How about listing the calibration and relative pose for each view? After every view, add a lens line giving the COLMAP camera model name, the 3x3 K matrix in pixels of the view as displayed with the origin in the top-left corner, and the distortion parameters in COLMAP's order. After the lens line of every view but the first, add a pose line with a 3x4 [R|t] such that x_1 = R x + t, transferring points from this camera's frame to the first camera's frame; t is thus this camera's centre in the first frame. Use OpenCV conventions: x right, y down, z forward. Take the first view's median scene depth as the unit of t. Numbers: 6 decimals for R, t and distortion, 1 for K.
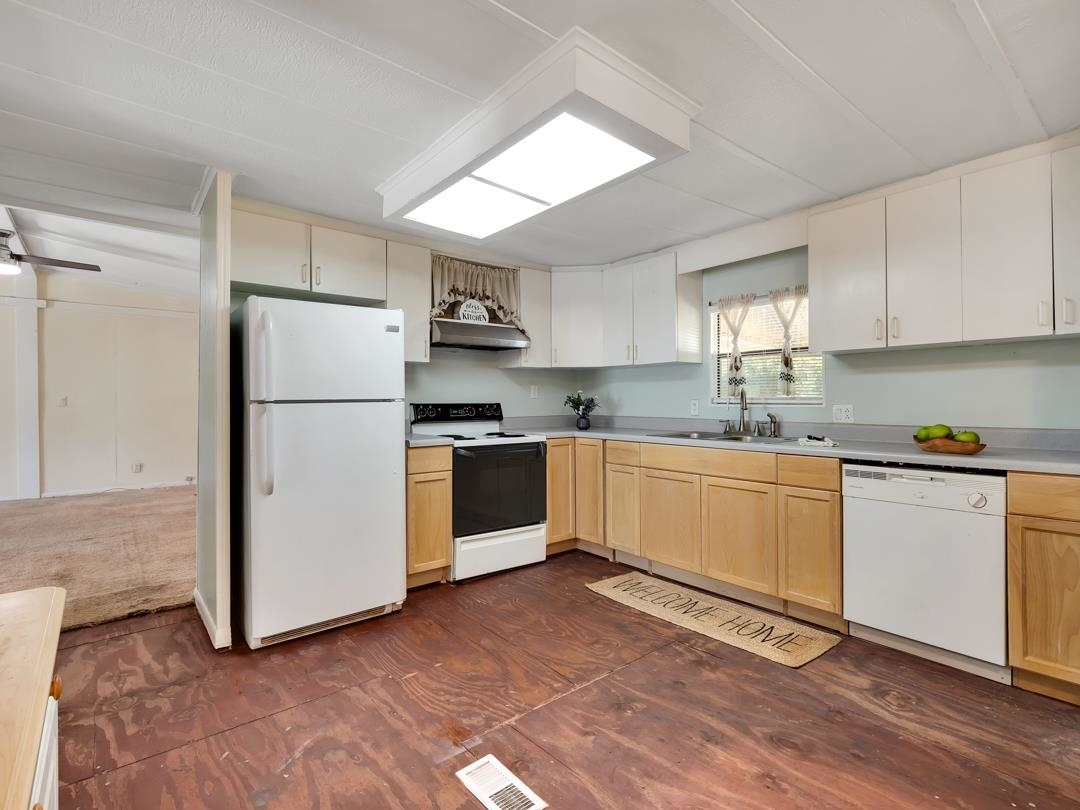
lens RADIAL K [[544.5, 0, 535.9], [0, 544.5, 403.7], [0, 0, 1]] dist [0.018910, -0.010516]
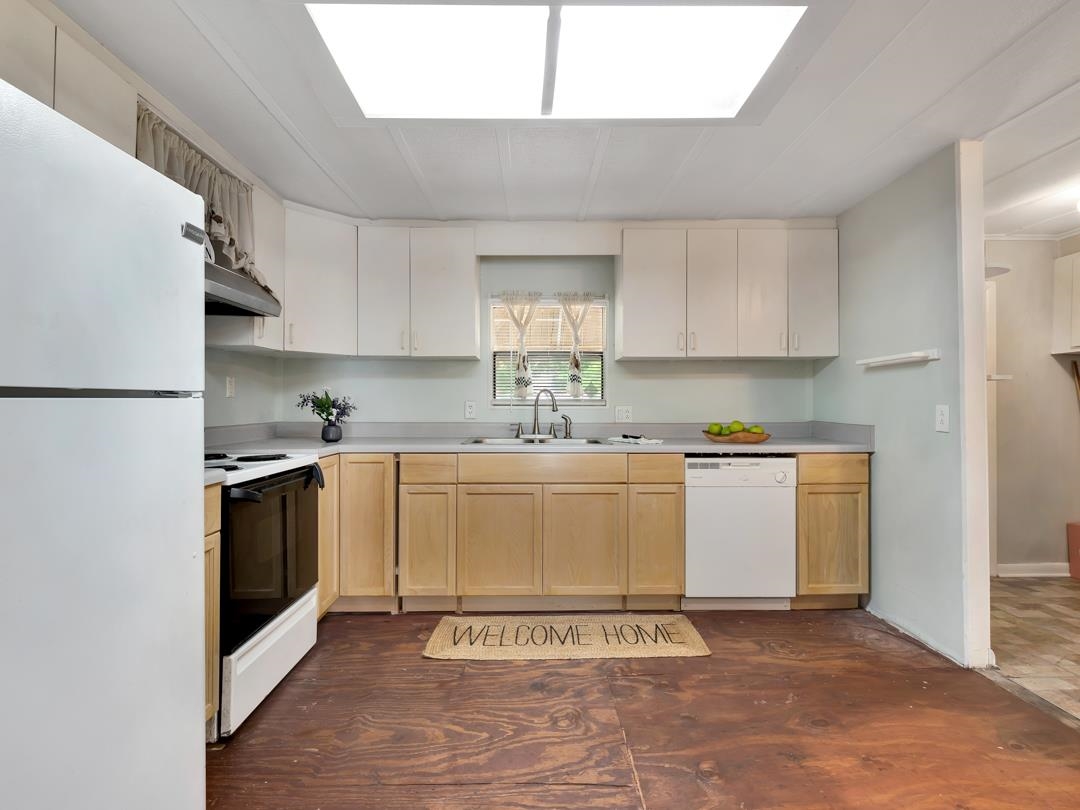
lens RADIAL K [[544.5, 0, 535.9], [0, 544.5, 403.7], [0, 0, 1]] dist [0.018910, -0.010516]
pose [[0.602059, 0.005858, 0.798430, -0.459165], [0.002244, 0.999957, -0.009028, 0.006927], [-0.798448, 0.007227, 0.602020, 0.508100]]
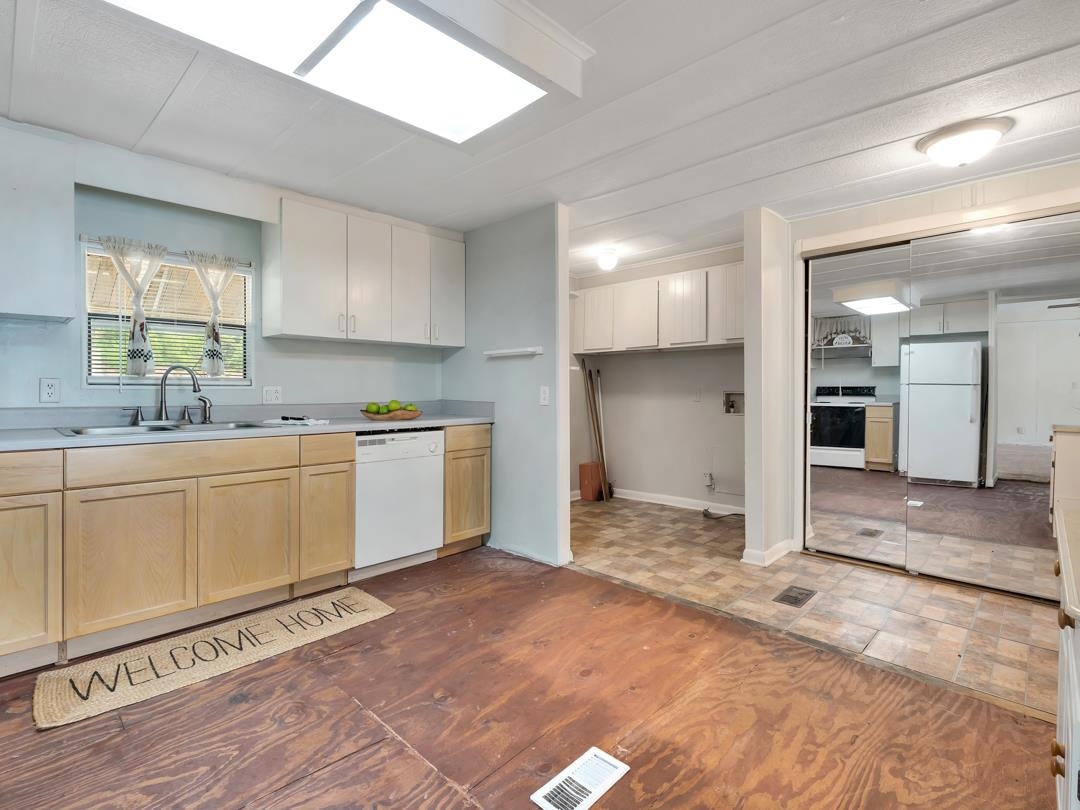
lens RADIAL K [[537.6, 0, 540.4], [0, 537.6, 394.8], [0, 0, 1]] dist [0.020545, -0.010228]
pose [[-0.138509, -0.009997, 0.990311, -0.562372], [0.000927, 0.999947, 0.010224, 0.008546], [-0.990361, 0.002335, -0.138492, 0.684204]]
